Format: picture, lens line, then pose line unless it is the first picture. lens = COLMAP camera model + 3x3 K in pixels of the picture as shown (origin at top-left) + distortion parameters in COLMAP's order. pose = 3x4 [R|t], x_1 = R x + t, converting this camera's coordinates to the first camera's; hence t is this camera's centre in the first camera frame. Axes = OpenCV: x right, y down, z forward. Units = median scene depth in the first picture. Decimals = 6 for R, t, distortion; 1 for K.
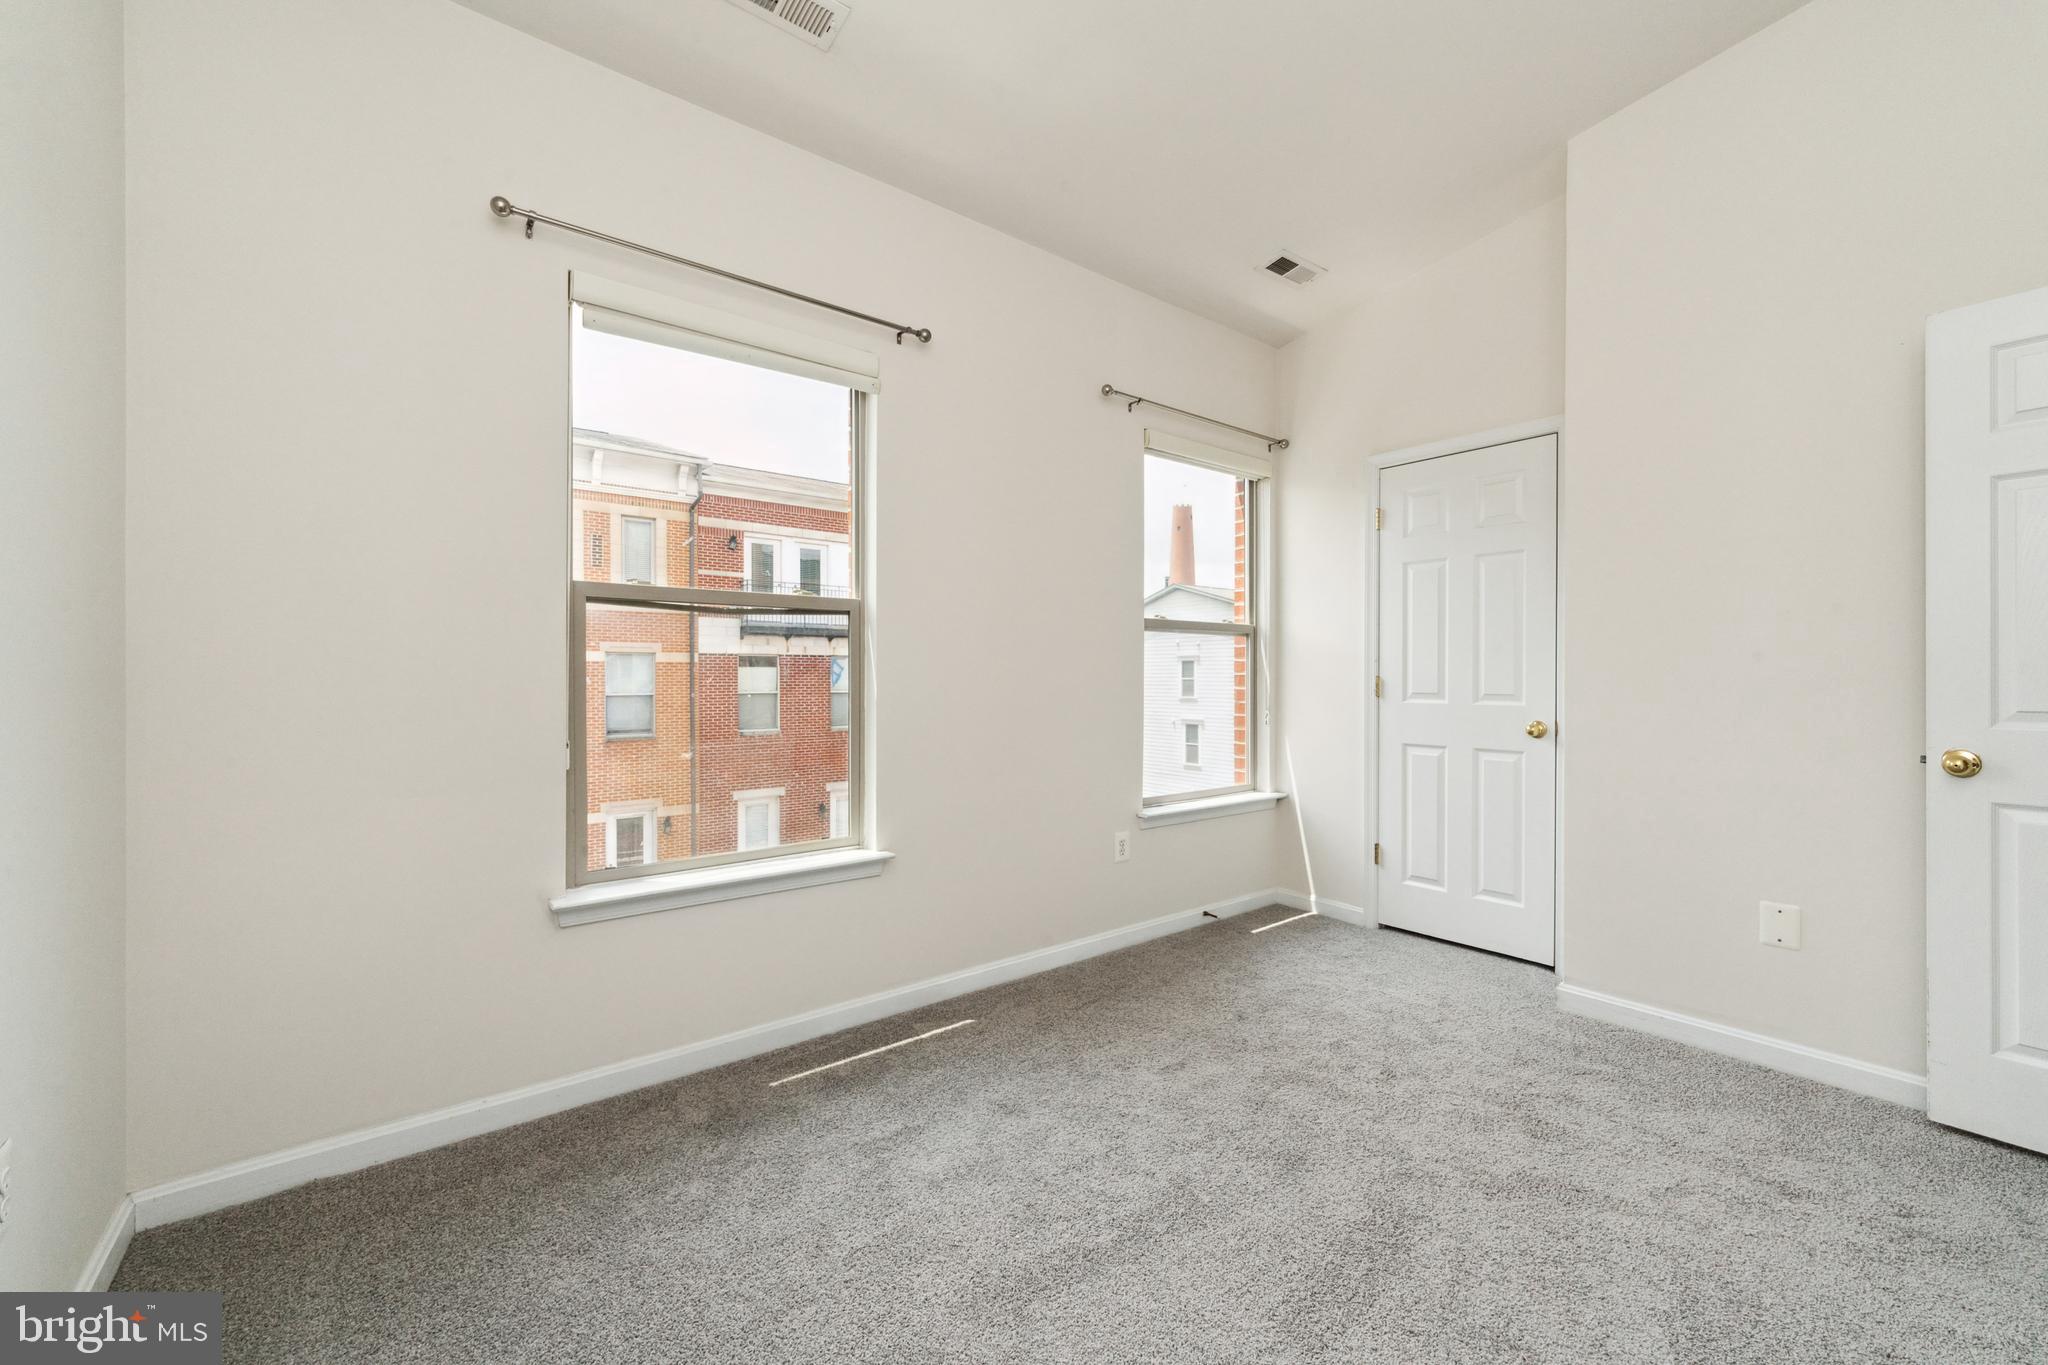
lens RADIAL K [[822.4, 0, 1024.0], [0, 822.4, 682.5], [0, 0, 1]] dist [-0.001656, -0.000185]
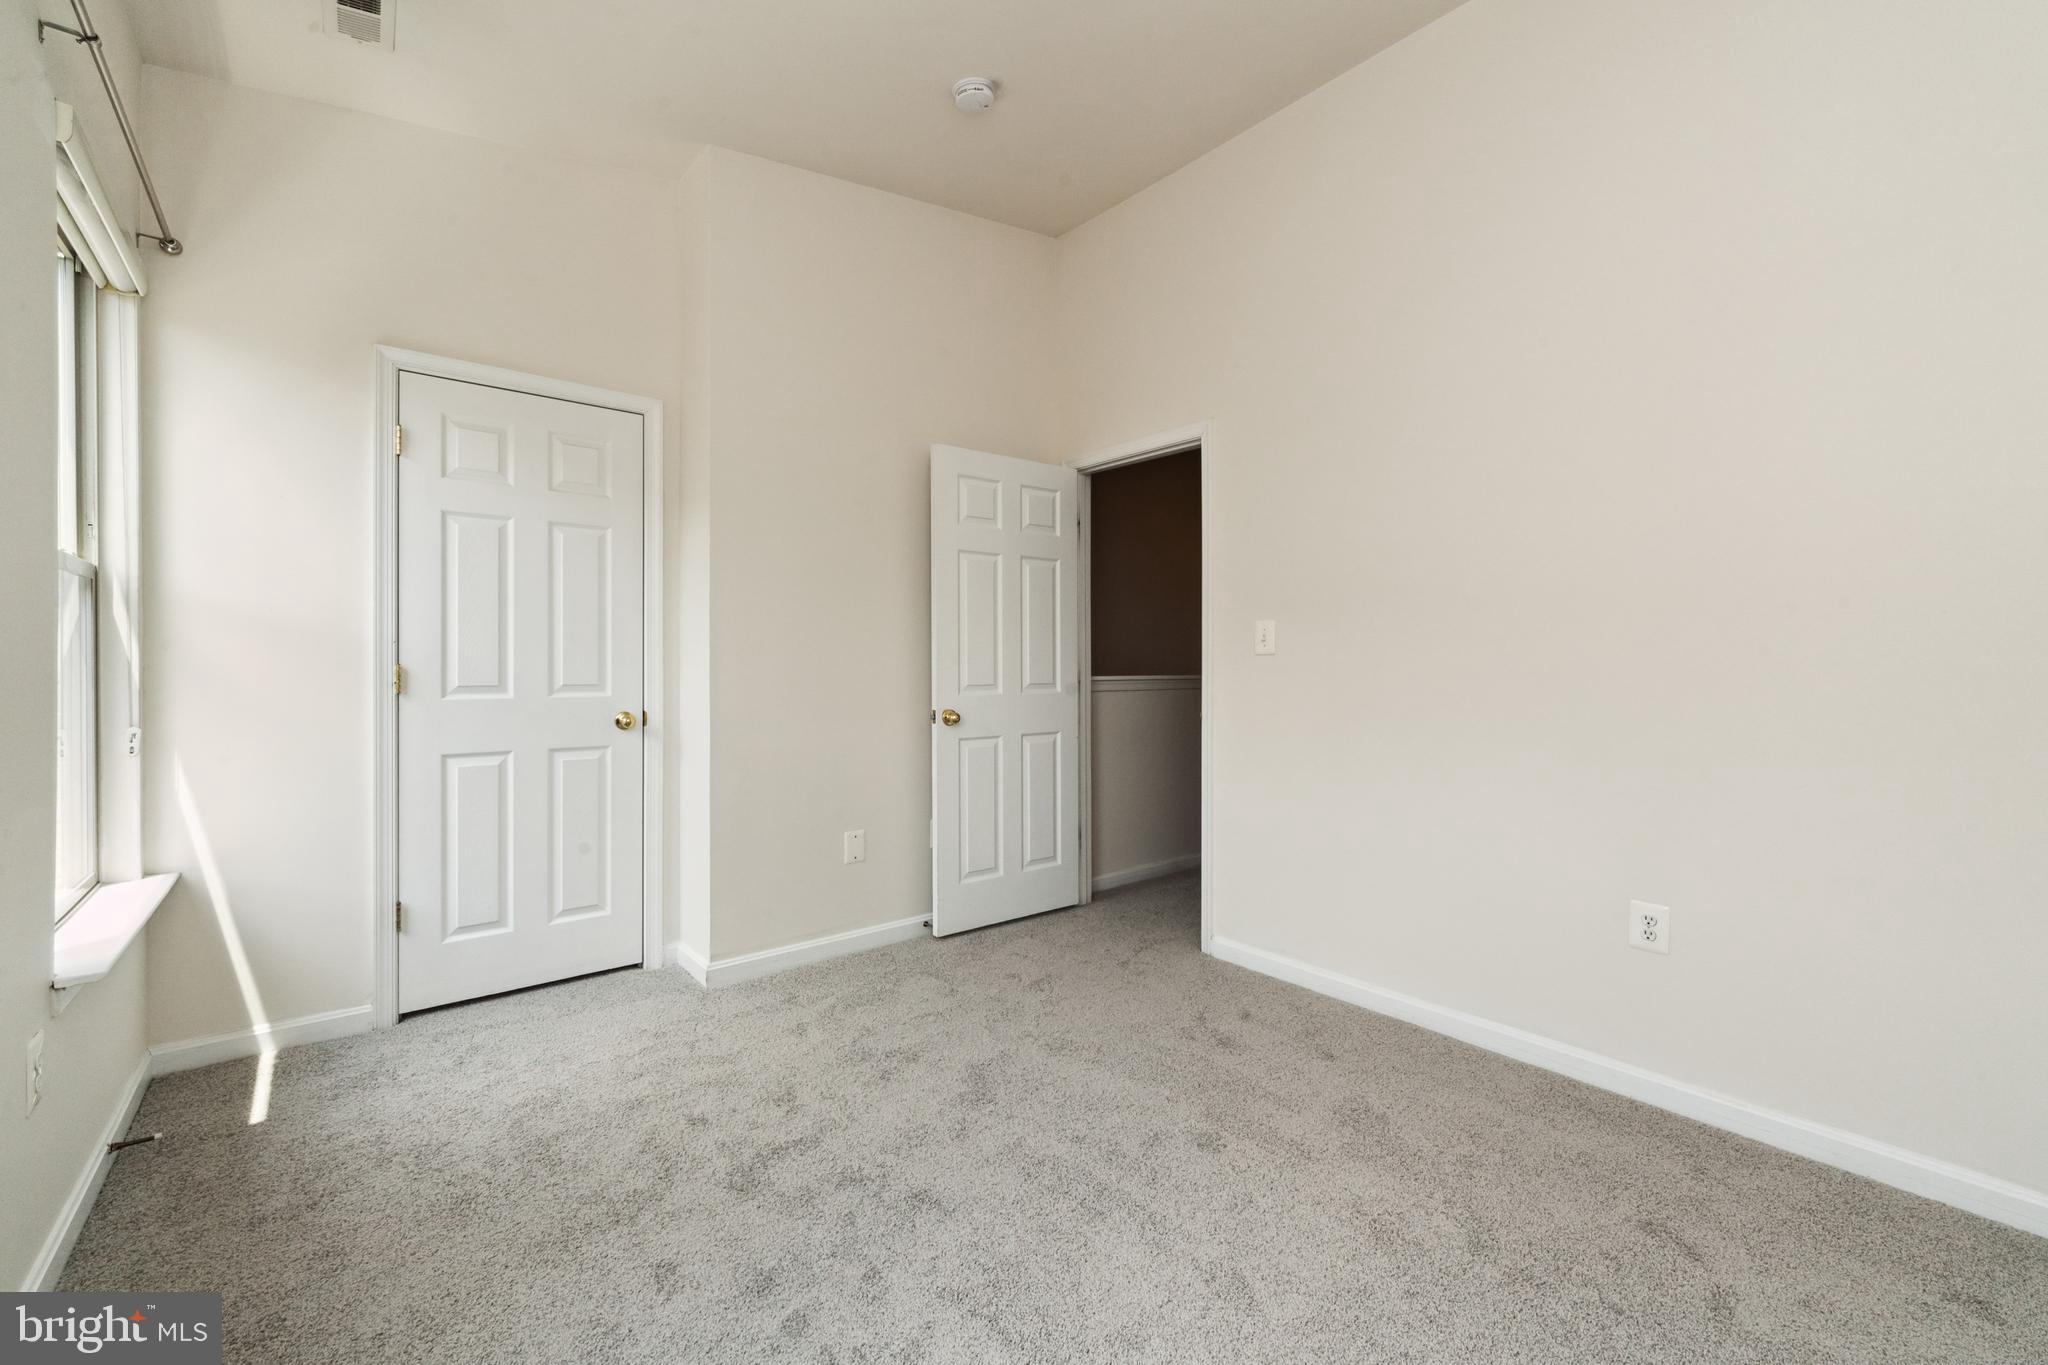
lens RADIAL K [[837.5, 0, 1074.7], [0, 837.5, 665.7], [0, 0, 1]] dist [-0.001799, -0.000056]
pose [[-0.060879, -0.005287, 0.998131, -0.372320], [0.003502, 0.999979, 0.005510, -0.009555], [-0.998139, 0.003831, -0.060859, 0.543449]]
